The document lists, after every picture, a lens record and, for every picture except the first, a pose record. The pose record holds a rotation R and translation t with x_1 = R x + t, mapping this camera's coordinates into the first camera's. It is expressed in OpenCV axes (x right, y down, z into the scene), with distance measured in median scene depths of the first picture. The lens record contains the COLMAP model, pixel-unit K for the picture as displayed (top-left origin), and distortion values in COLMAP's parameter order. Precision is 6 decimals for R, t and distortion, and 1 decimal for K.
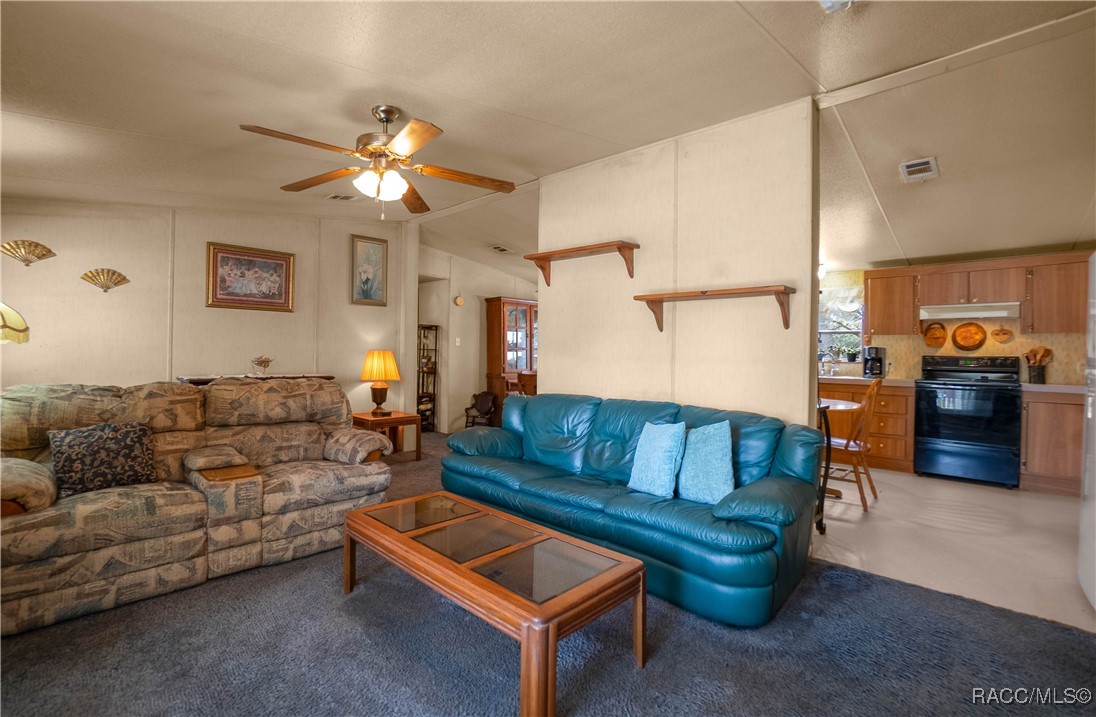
lens RADIAL K [[496.0, 0, 544.9], [0, 496.0, 353.6], [0, 0, 1]] dist [-0.021760, -0.000077]
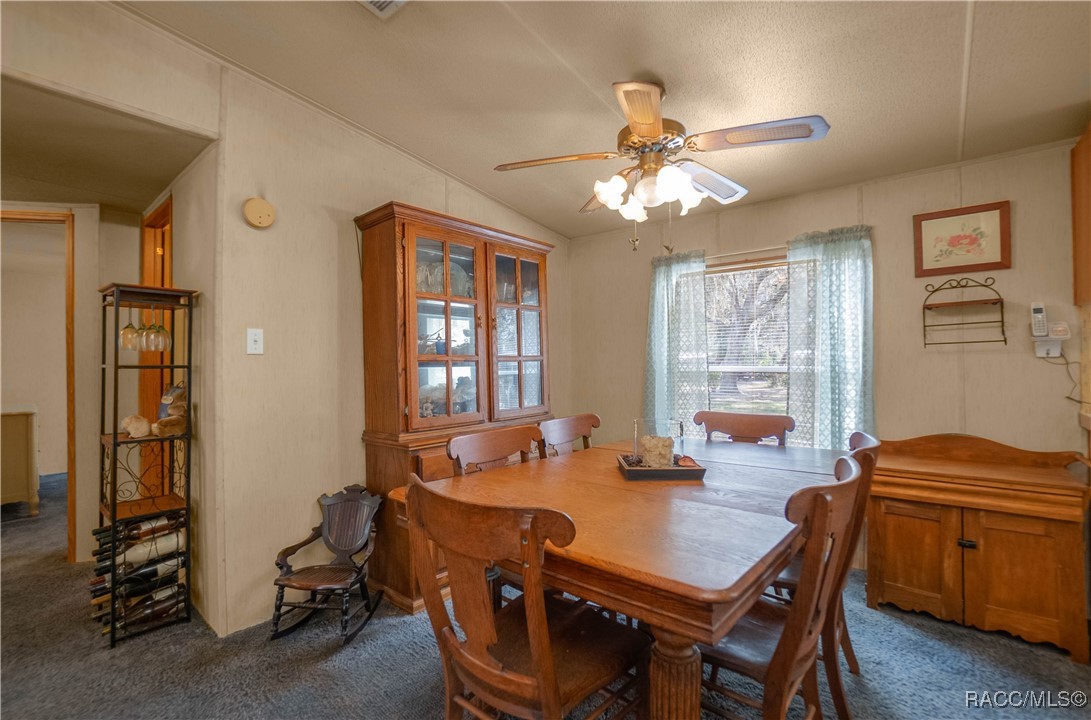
lens RADIAL K [[495.9, 0, 543.8], [0, 495.9, 352.8], [0, 0, 1]] dist [-0.033696, 0.003609]
pose [[0.997408, -0.019607, 0.069233, -0.012676], [0.021574, 0.999381, -0.027786, -0.002815], [-0.068646, 0.029208, 0.997213, 0.647793]]
